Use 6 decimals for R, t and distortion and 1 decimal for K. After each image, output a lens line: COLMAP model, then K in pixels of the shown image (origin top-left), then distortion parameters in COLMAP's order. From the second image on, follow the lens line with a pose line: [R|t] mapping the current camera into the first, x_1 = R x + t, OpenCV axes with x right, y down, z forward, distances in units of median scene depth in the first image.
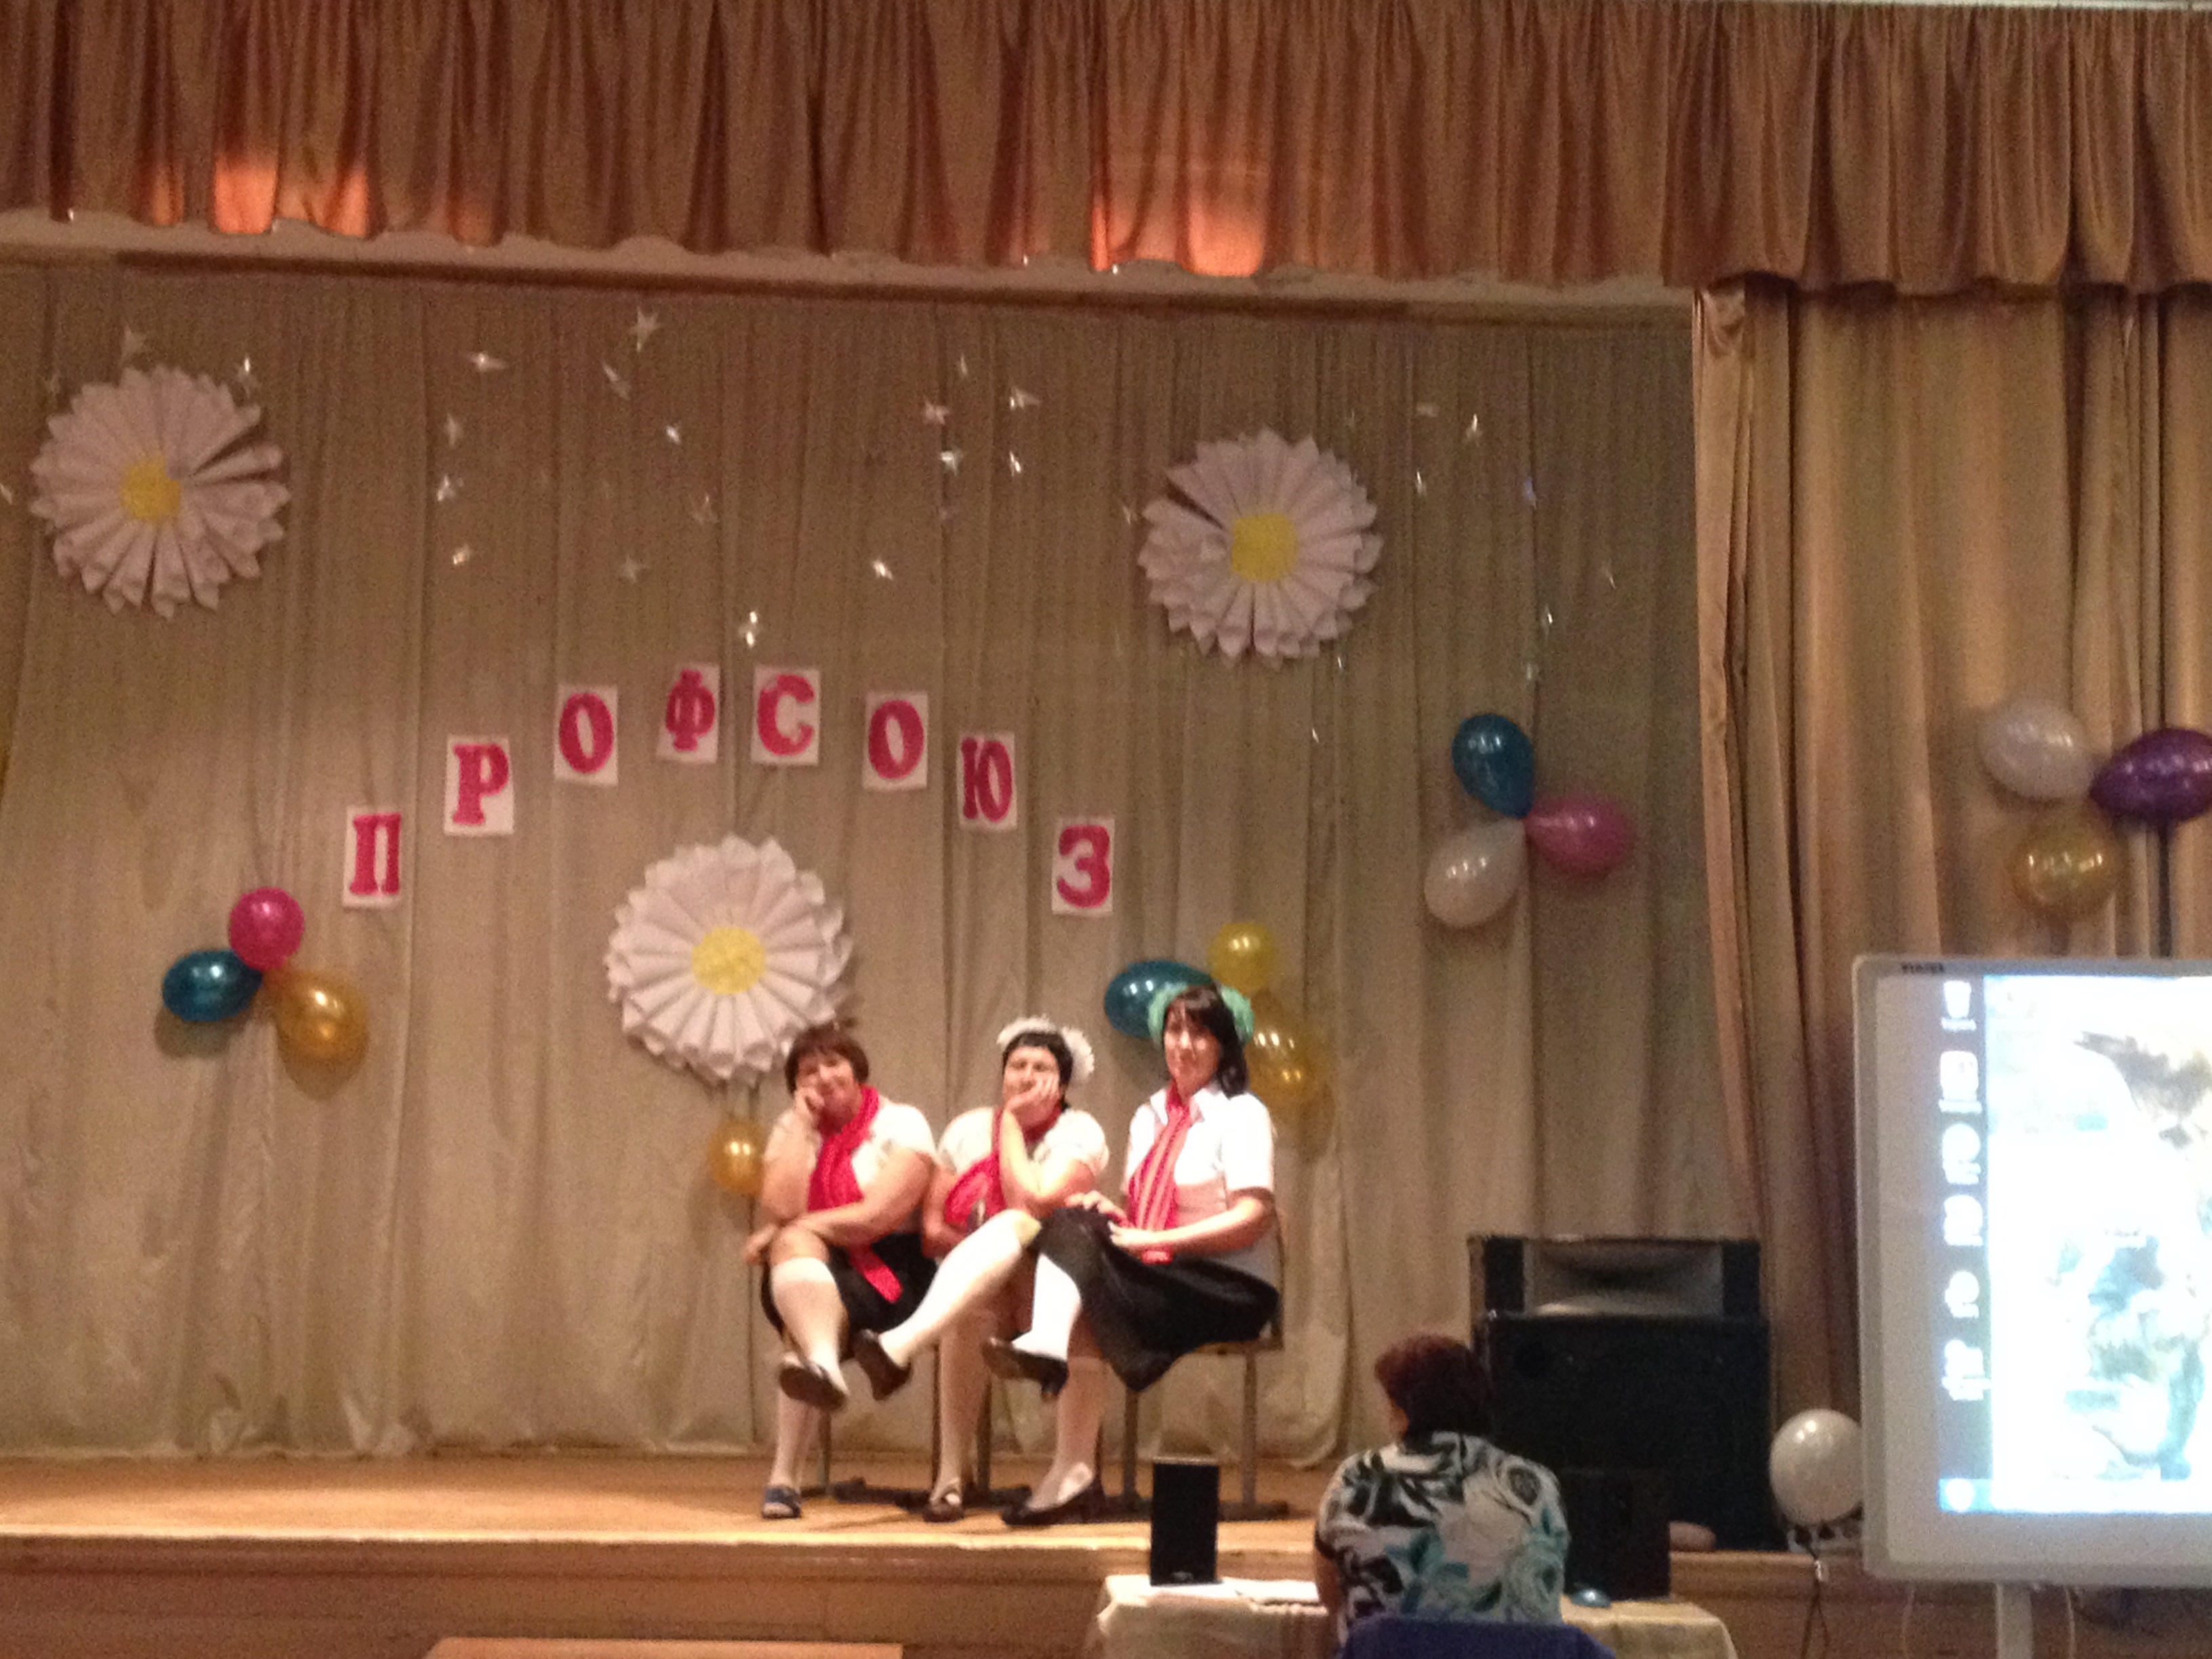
lens RADIAL K [[3812.4, 0, 1204.3], [0, 3812.4, 847.5], [0, 0, 1]] dist [0.153409, 0.000000]
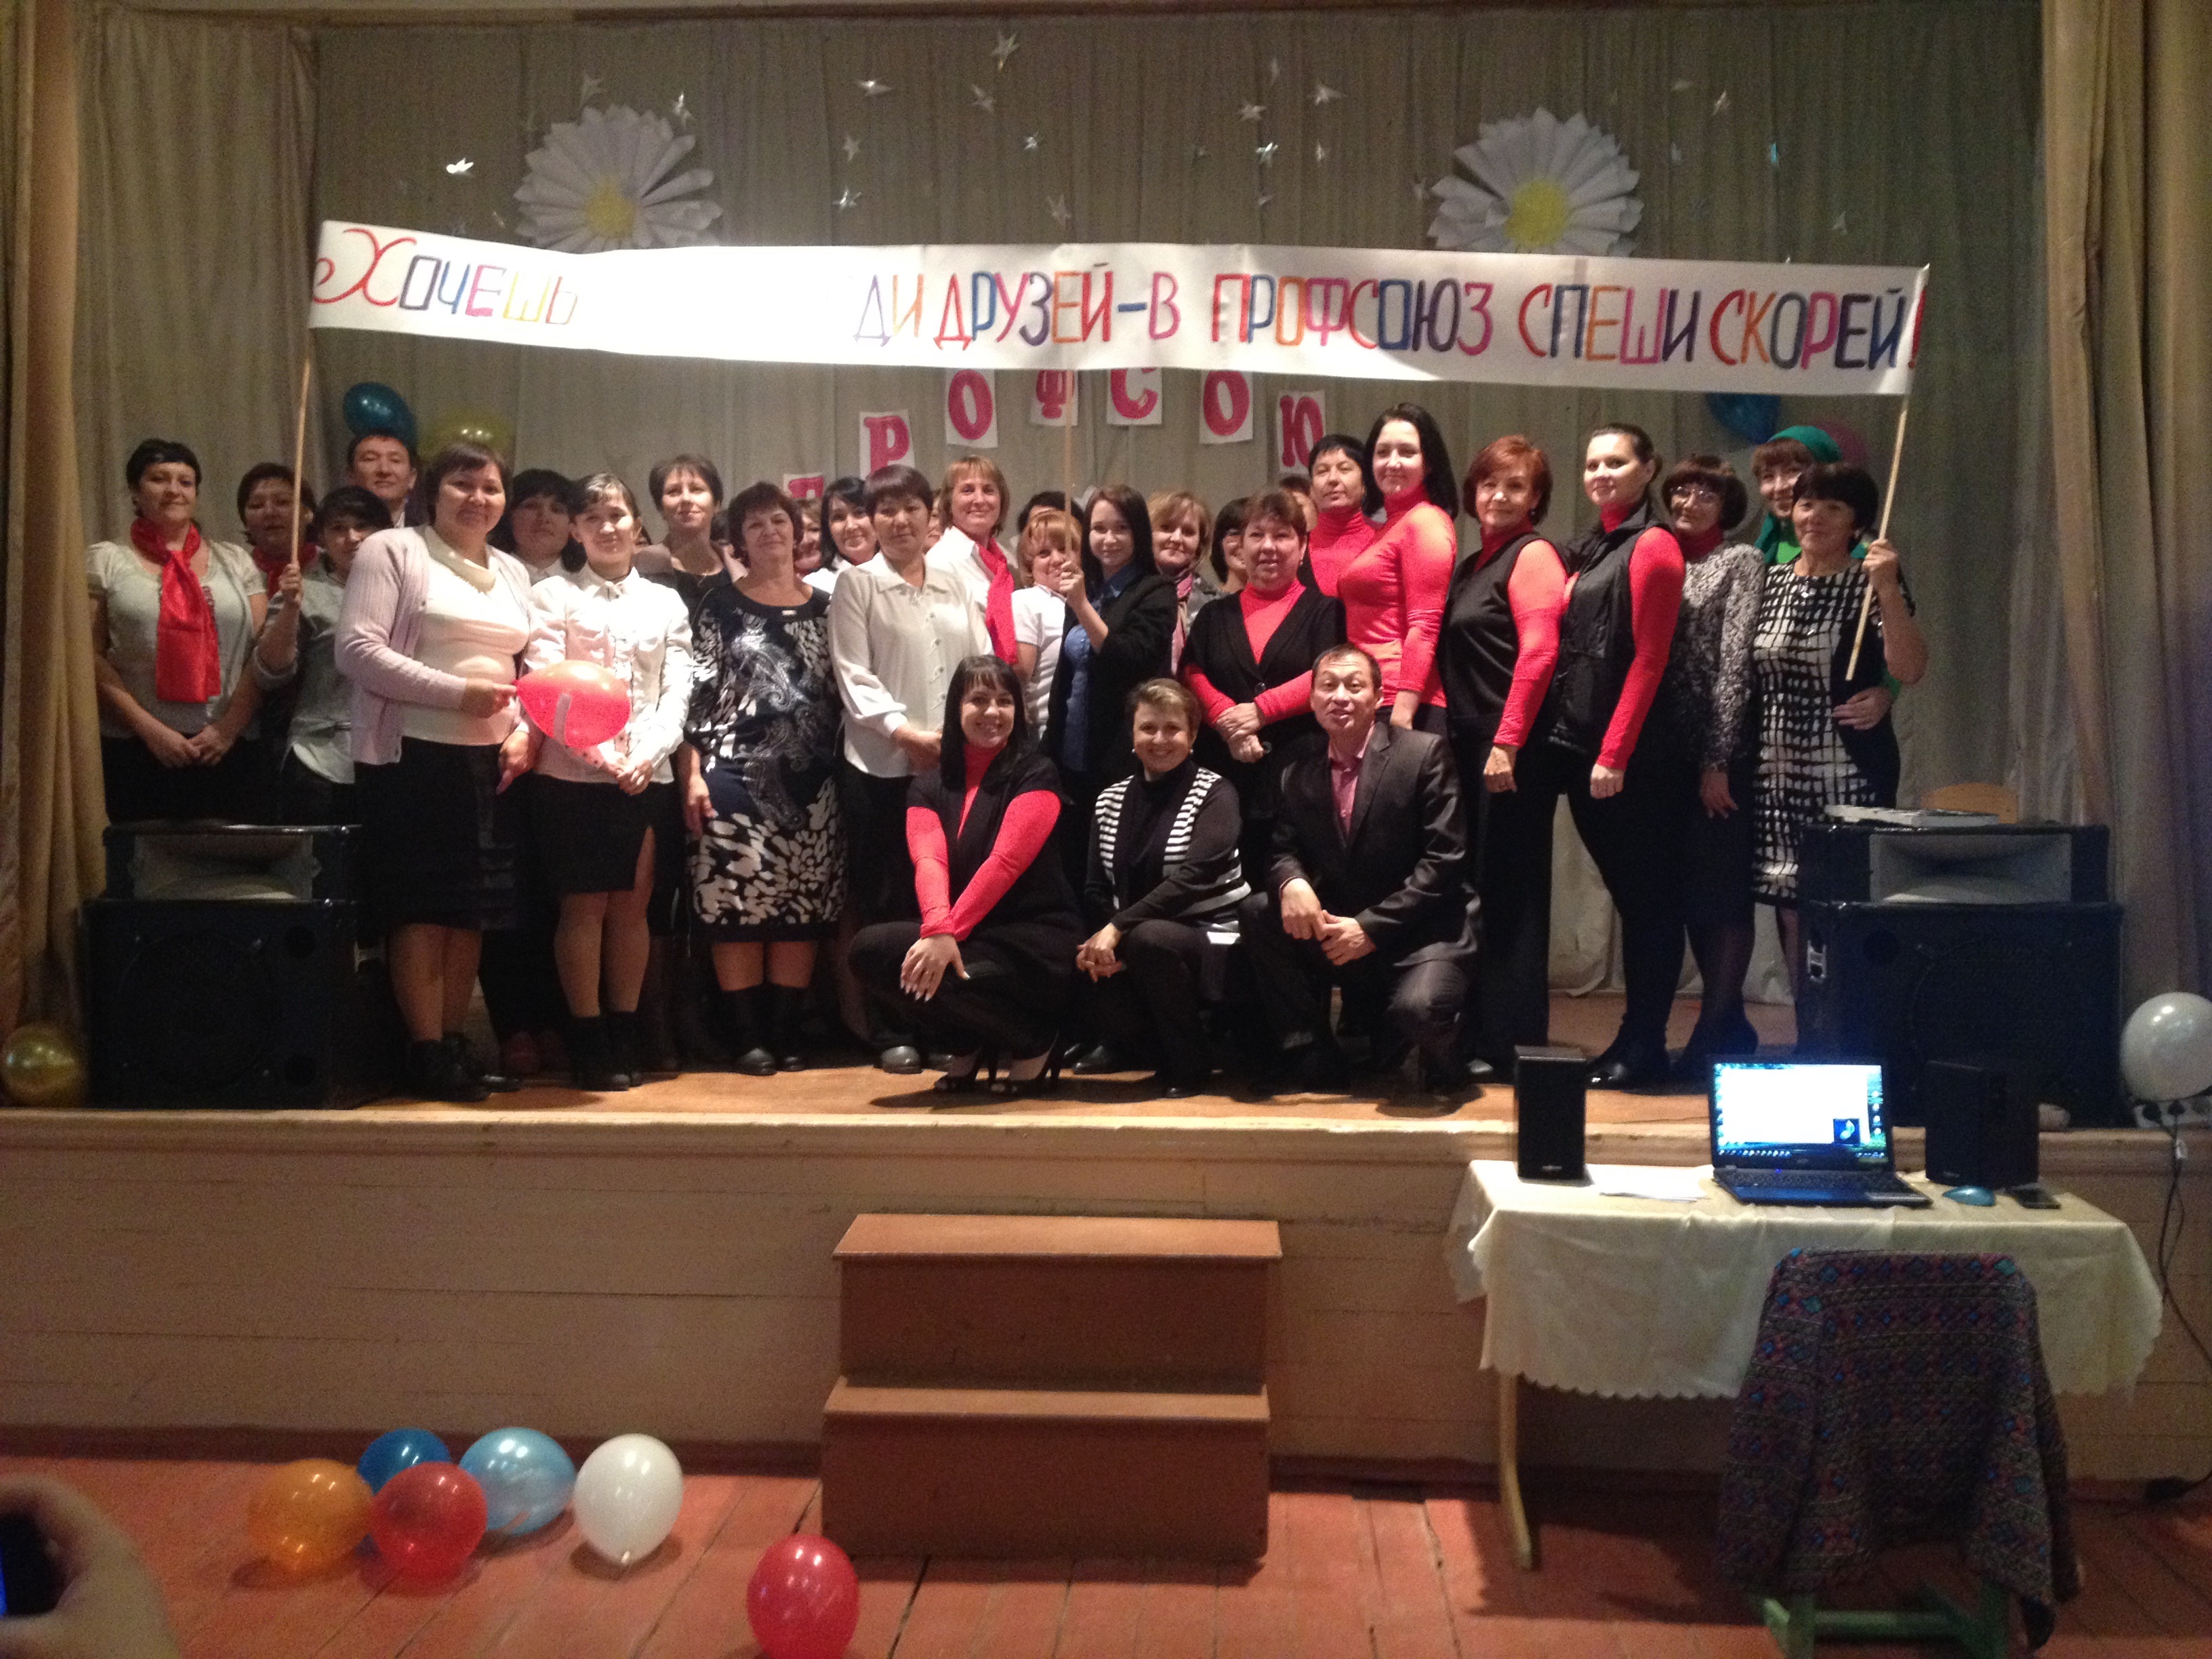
lens RADIAL K [[2227.5, 0, 1147.1], [0, 2227.5, 901.4], [0, 0, 1]] dist [0.043612, 0.000000]
pose [[0.994385, -0.016007, -0.104608, -0.035195], [0.032816, 0.986408, 0.161004, 0.013464], [0.100609, -0.163533, 0.981394, 0.291511]]
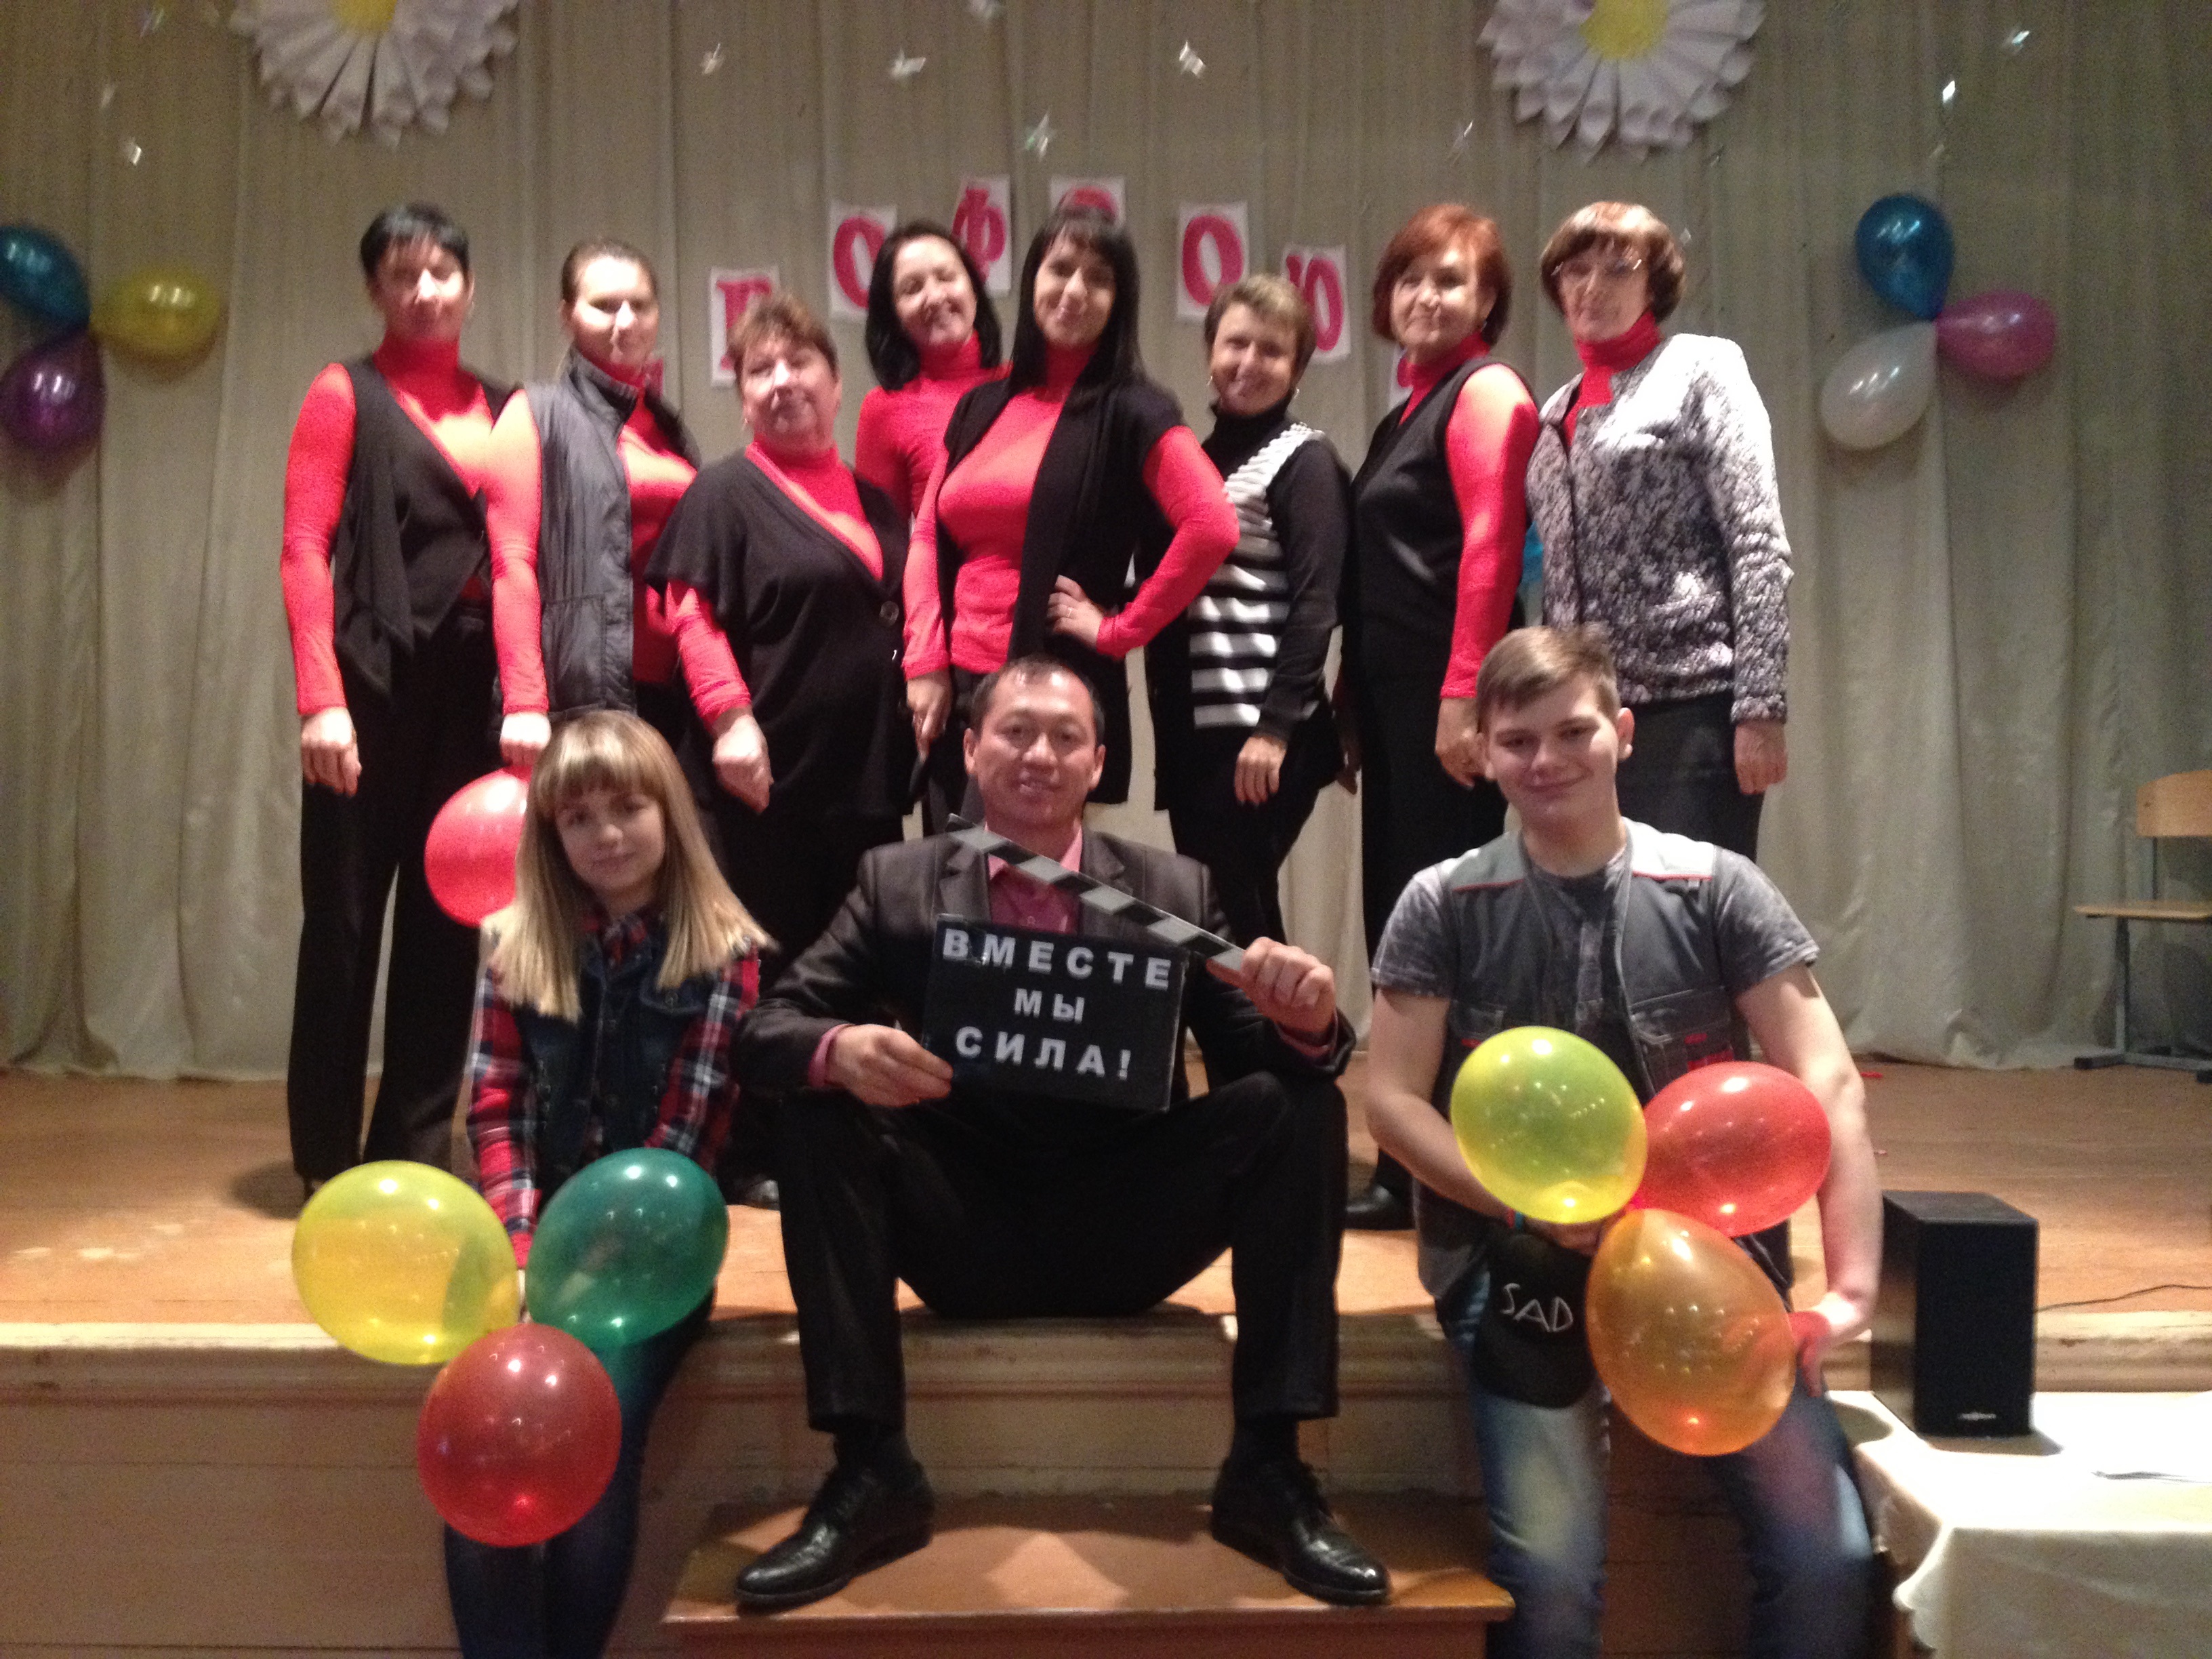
lens RADIAL K [[2227.5, 0, 1128.2], [0, 2227.5, 841.6], [0, 0, 1]] dist [0.043612, 0.000000]
pose [[0.998579, -0.027182, -0.045838, -0.080611], [0.032550, 0.992148, 0.120760, 0.042875], [0.042196, -0.122080, 0.991623, 0.475977]]
